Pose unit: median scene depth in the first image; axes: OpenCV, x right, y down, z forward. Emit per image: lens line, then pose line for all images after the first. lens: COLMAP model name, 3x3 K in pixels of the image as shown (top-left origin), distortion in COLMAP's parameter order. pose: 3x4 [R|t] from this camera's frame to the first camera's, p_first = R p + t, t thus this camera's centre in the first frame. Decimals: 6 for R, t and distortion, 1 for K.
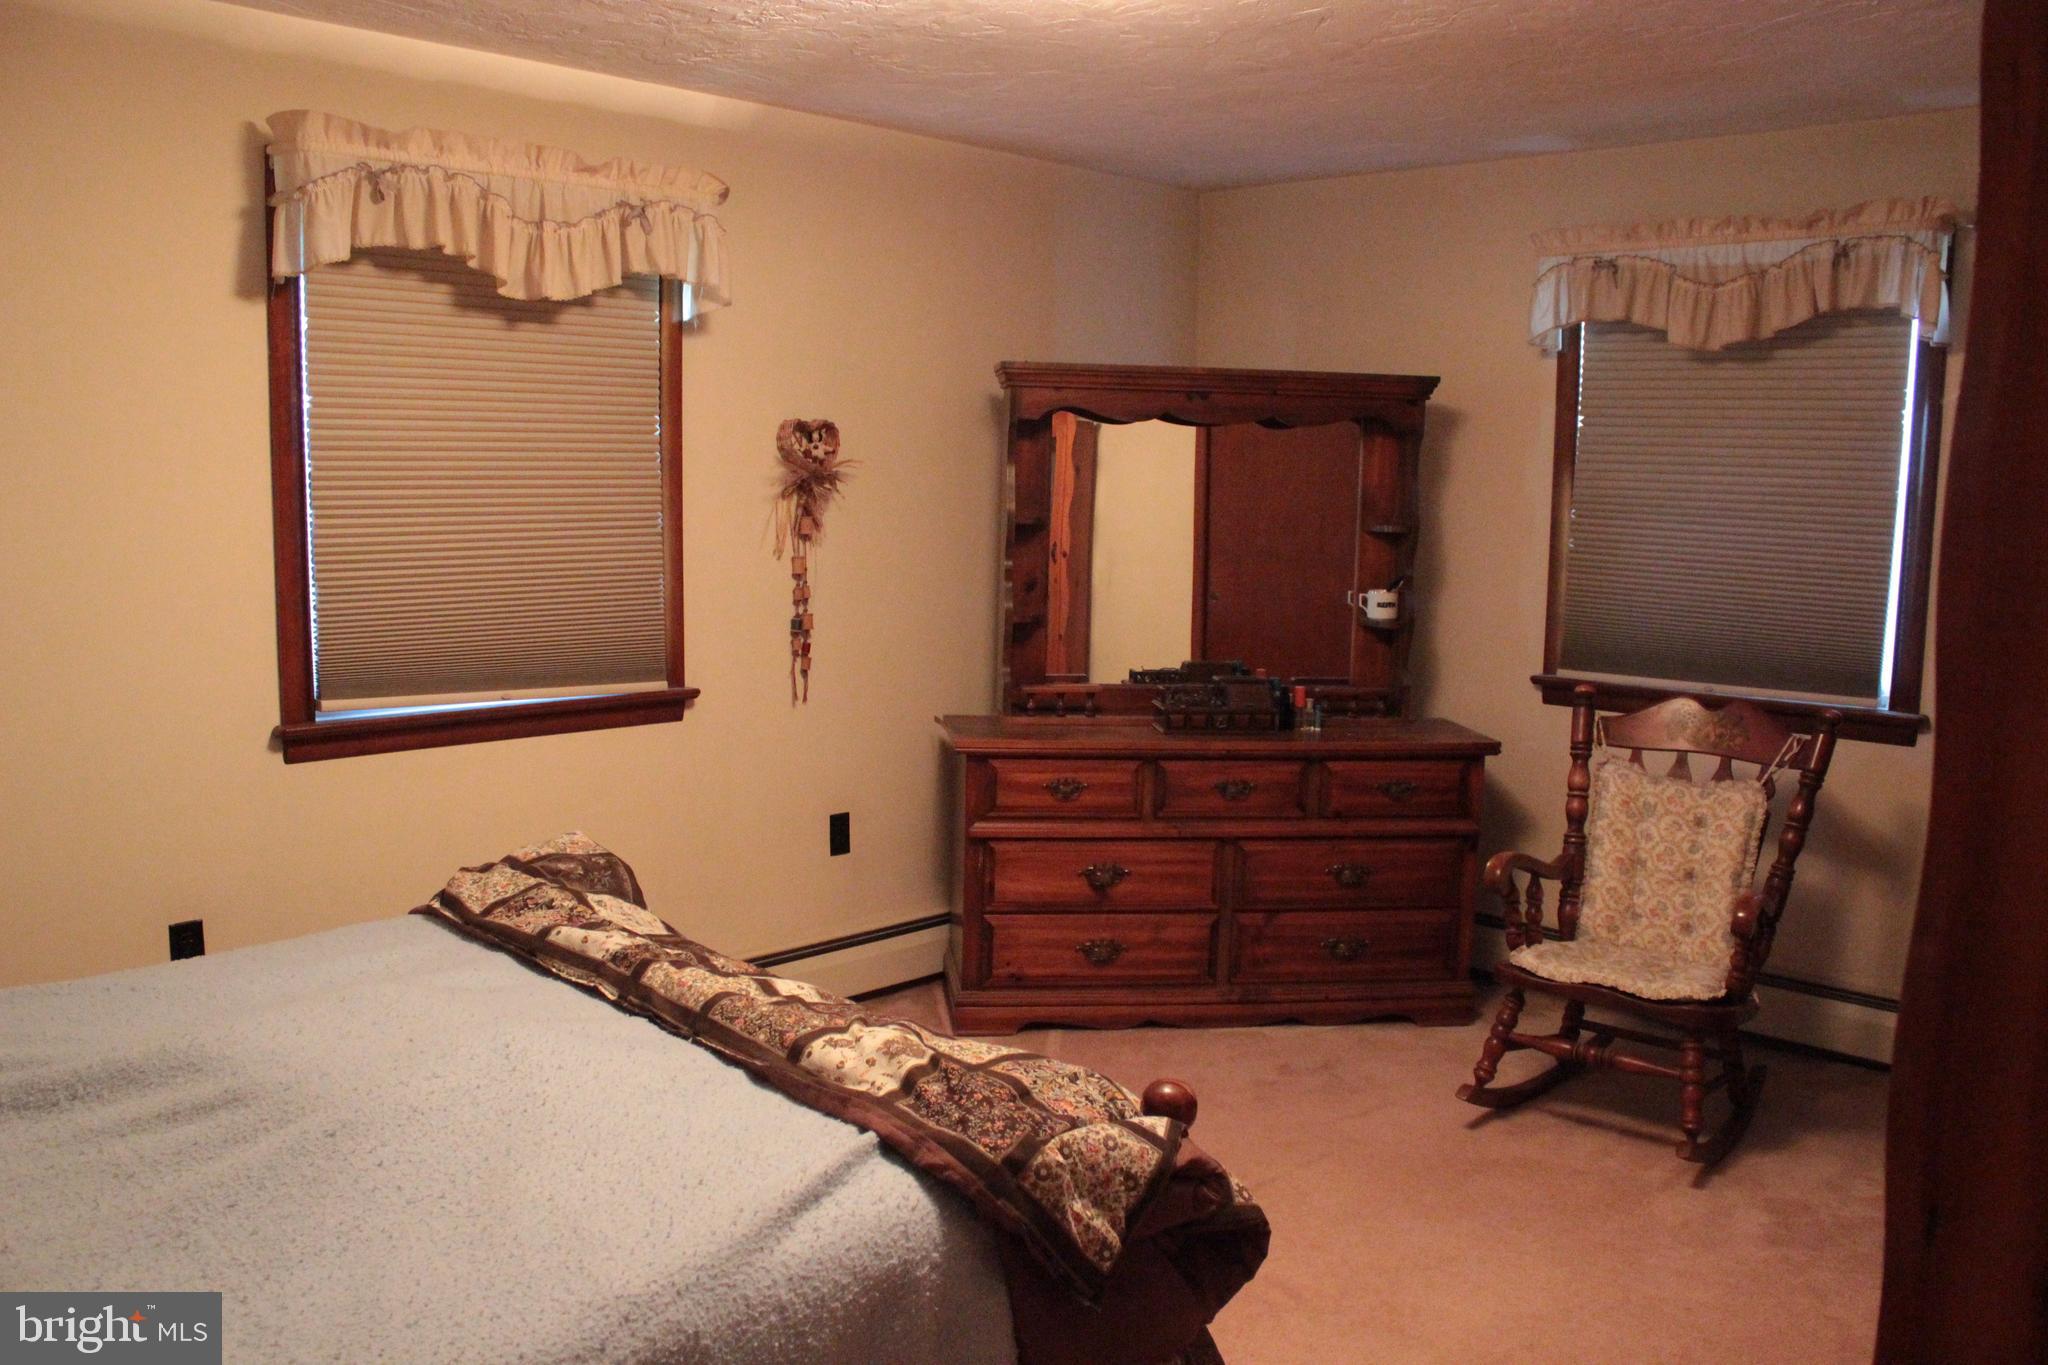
lens RADIAL K [[1710.7, 0, 1016.4], [0, 1710.7, 680.7], [0, 0, 1]] dist [-0.141589, 0.091935]
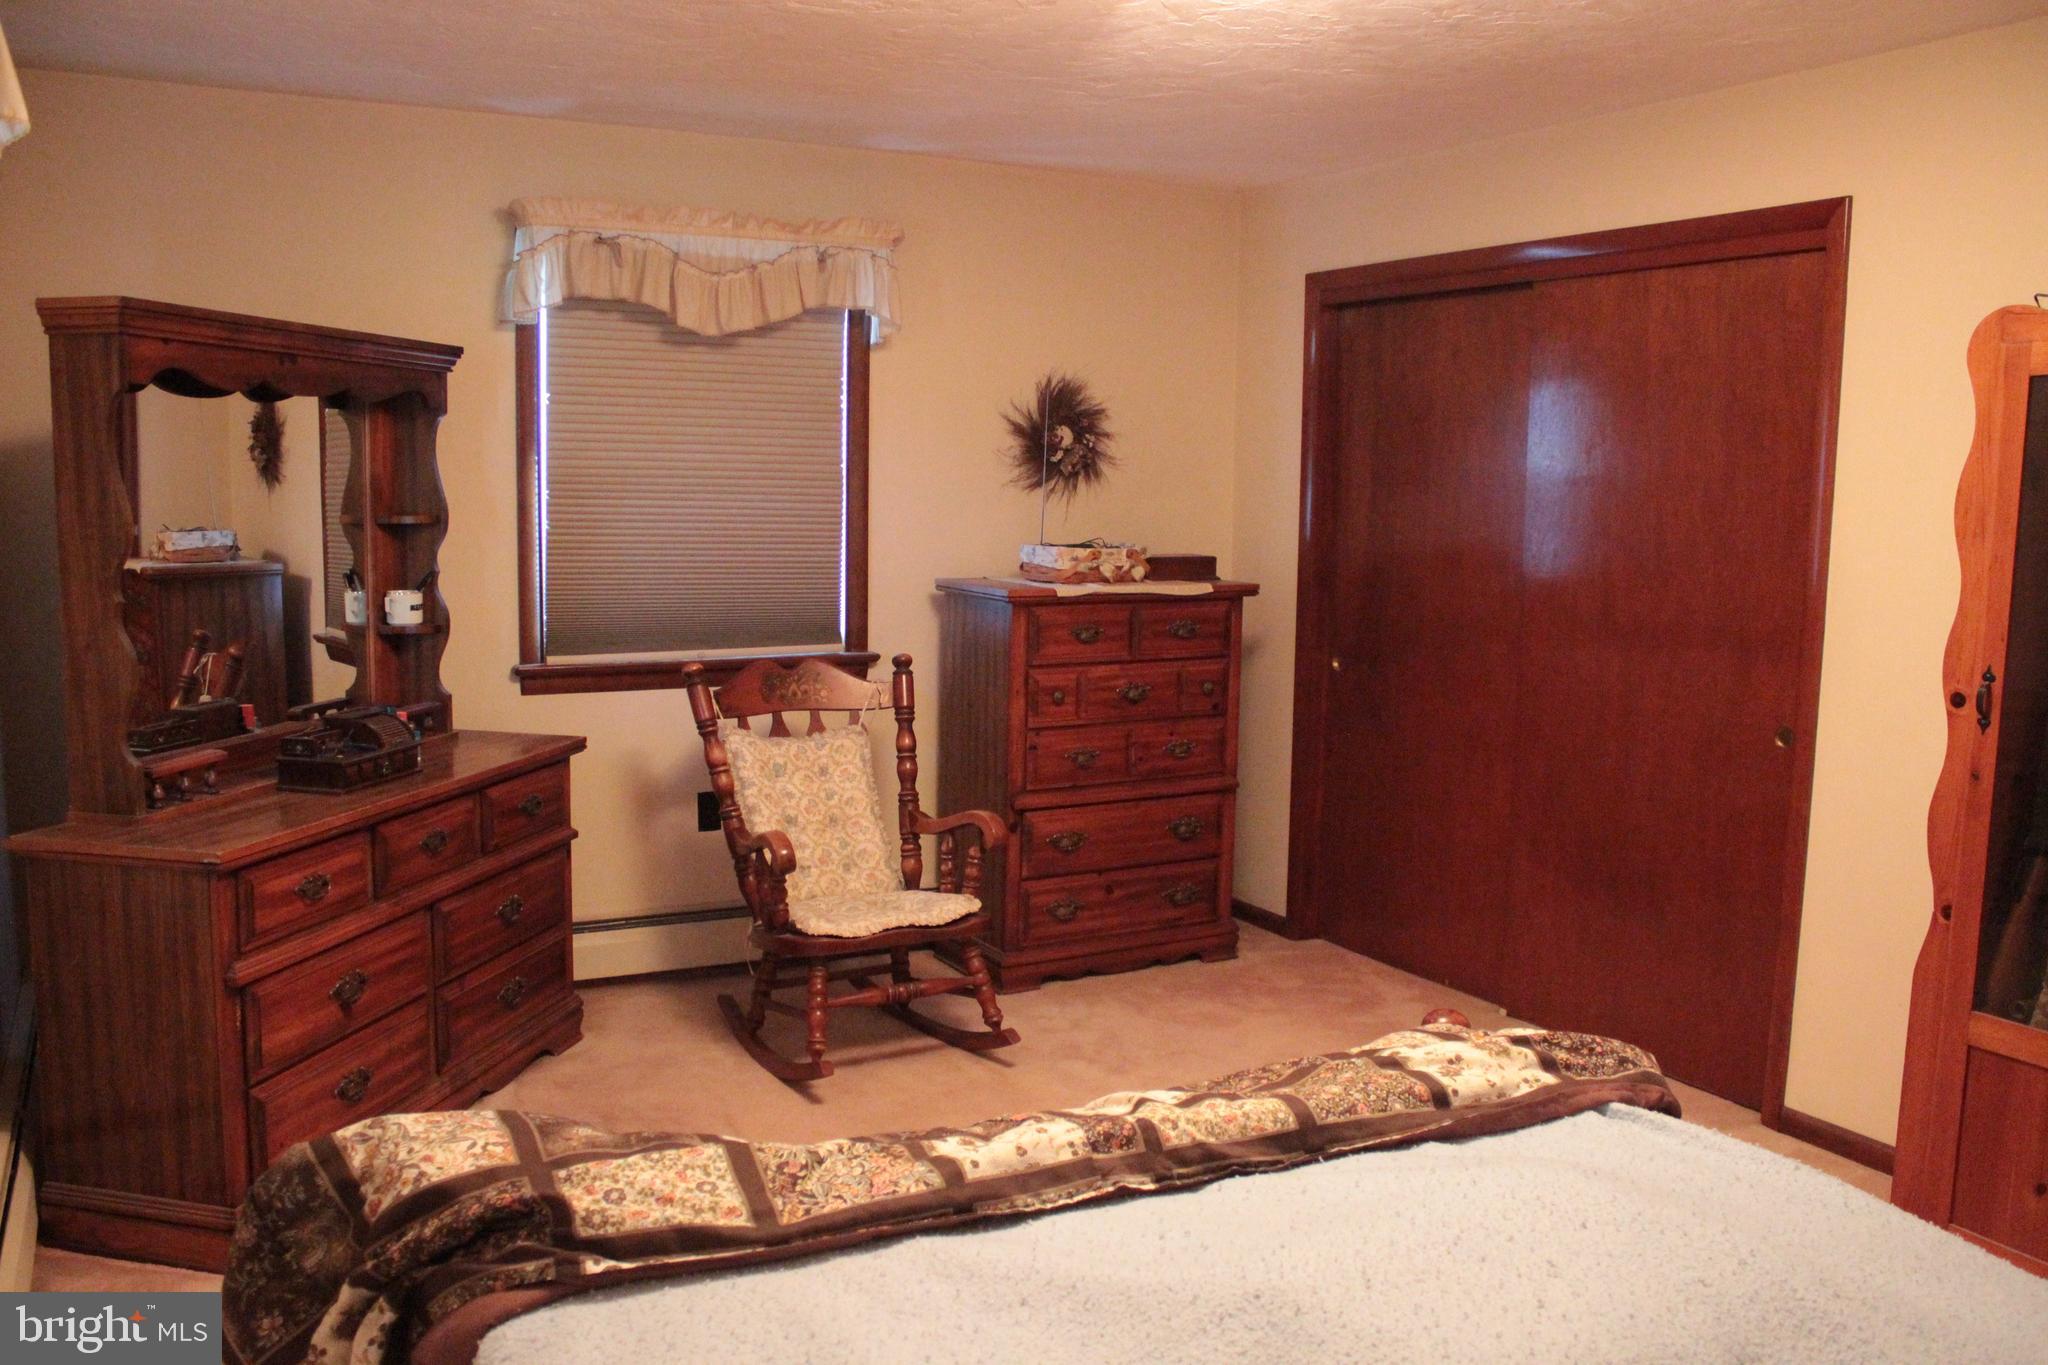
lens RADIAL K [[1710.7, 0, 1016.7], [0, 1710.7, 682.5], [0, 0, 1]] dist [-0.141589, 0.091935]
pose [[0.304575, -0.126865, 0.944002, -0.586551], [0.102654, 0.989689, 0.099884, -0.070269], [-0.946940, 0.066484, 0.314458, 0.510371]]
